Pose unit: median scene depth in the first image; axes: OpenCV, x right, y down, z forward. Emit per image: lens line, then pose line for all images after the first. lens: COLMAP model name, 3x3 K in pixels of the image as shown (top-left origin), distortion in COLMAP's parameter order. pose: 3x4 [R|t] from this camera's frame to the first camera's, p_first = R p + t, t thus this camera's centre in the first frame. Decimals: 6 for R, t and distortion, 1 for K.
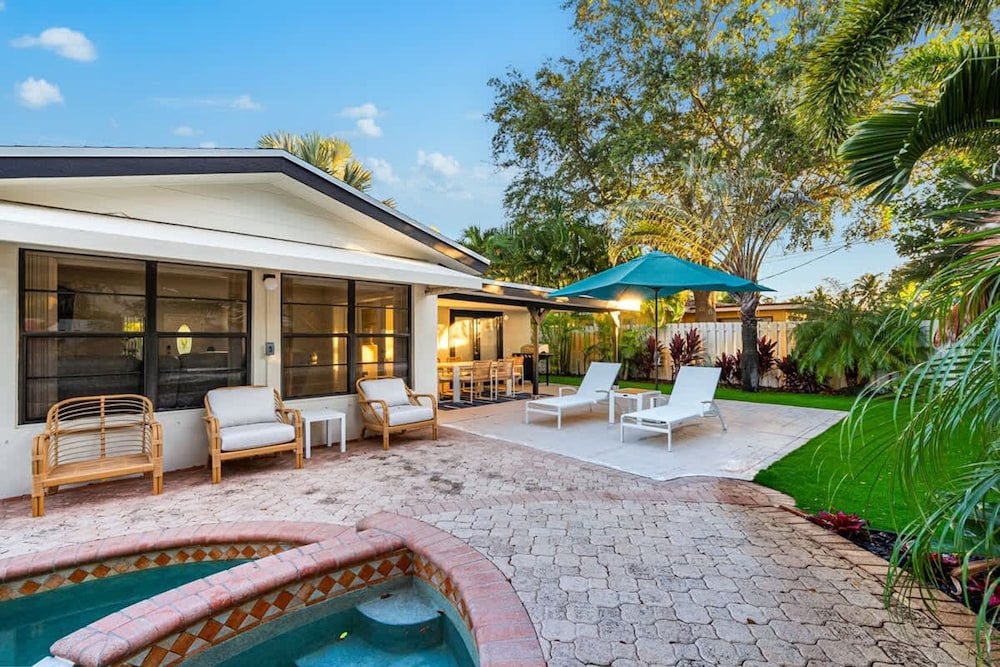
lens RADIAL K [[454.2, 0, 499.5], [0, 454.2, 337.1], [0, 0, 1]] dist [-0.001848, 0.000611]
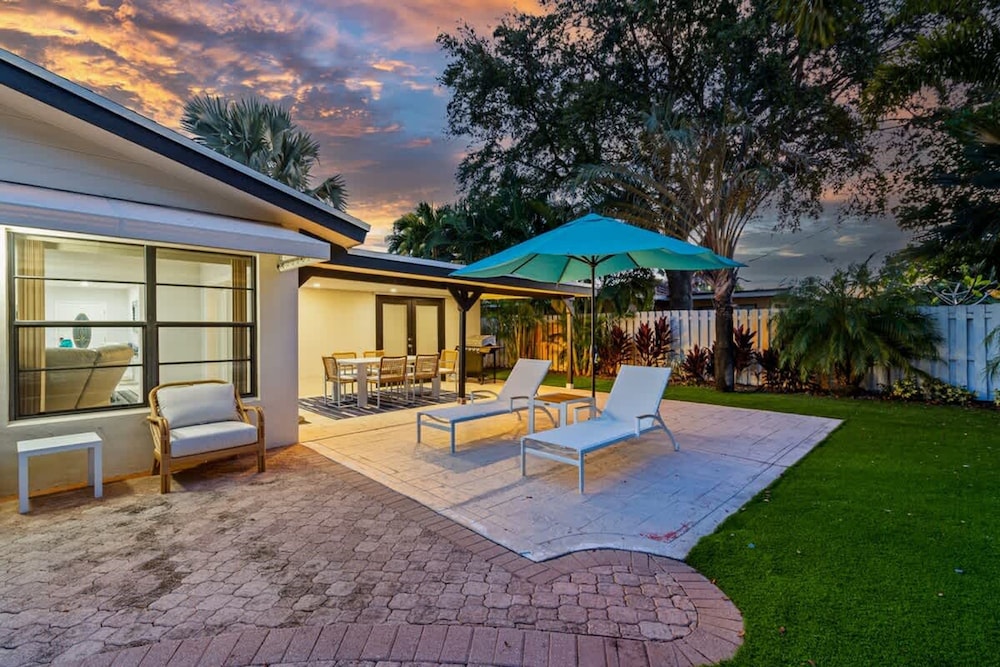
lens RADIAL K [[454.2, 0, 500.0], [0, 454.2, 333.5], [0, 0, 1]] dist [-0.002329, -0.000089]
pose [[0.999909, -0.001286, 0.013443, 0.264453], [0.001127, 0.999929, 0.011883, 0.003402], [-0.013457, -0.011867, 0.999839, 0.347699]]
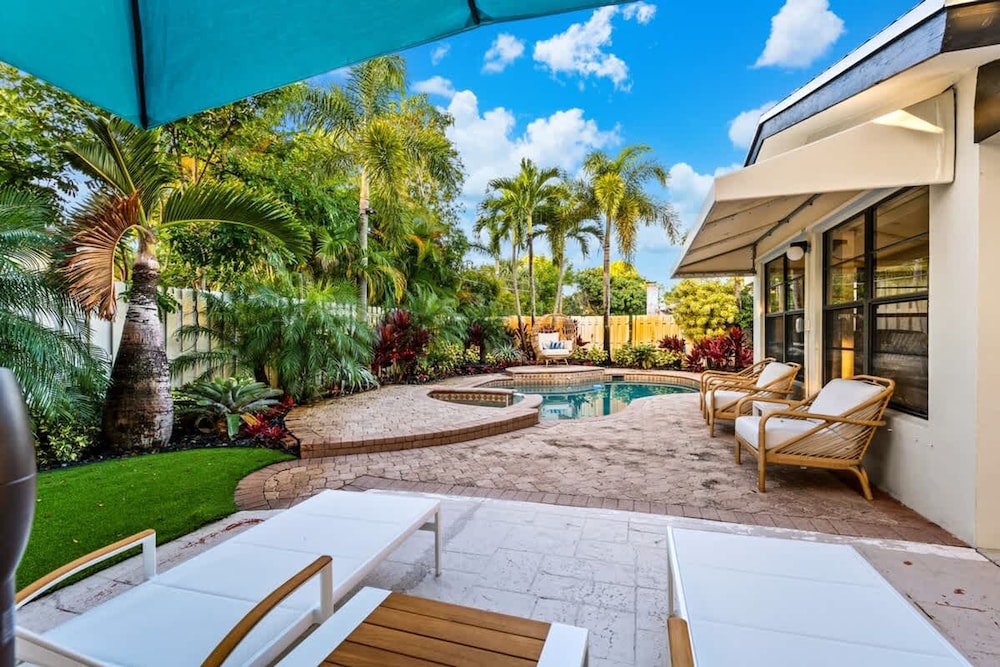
lens RADIAL K [[454.2, 0, 500.0], [0, 454.2, 333.5], [0, 0, 1]] dist [-0.002329, -0.000089]
pose [[-0.875917, 0.007486, -0.482403, 0.476482], [0.009266, 0.999956, -0.001307, 0.040682], [0.482373, -0.005615, -0.875948, 1.591970]]
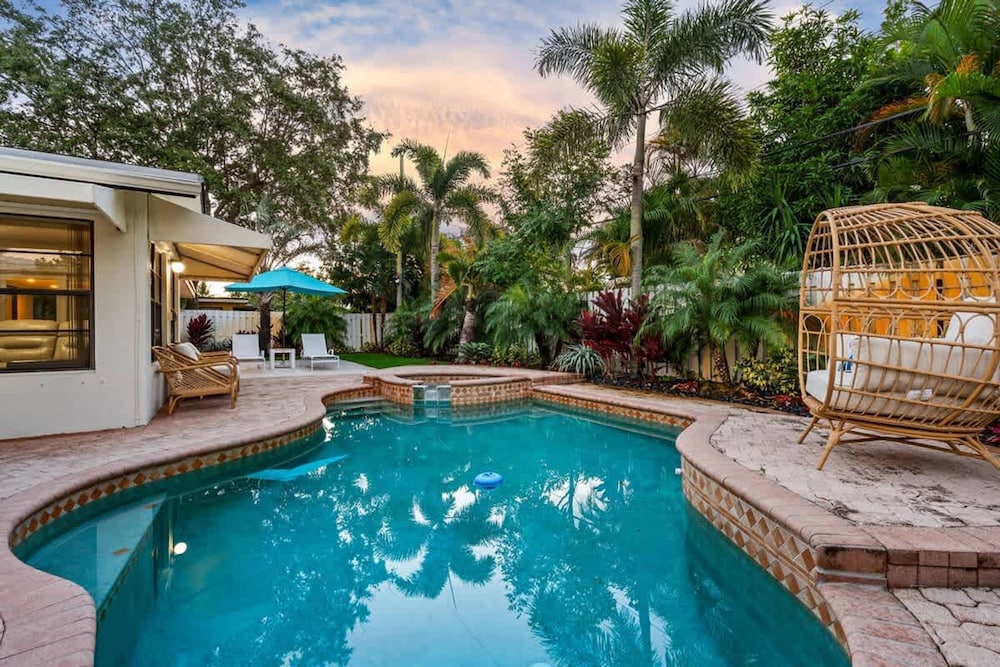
lens RADIAL K [[464.3, 0, 501.5], [0, 464.3, 327.7], [0, 0, 1]] dist [-0.002477, 0.000515]
pose [[0.219853, 0.005941, 0.975515, -1.715415], [0.002117, 0.999976, -0.006567, 0.073910], [-0.975531, 0.003510, 0.219835, -0.242896]]
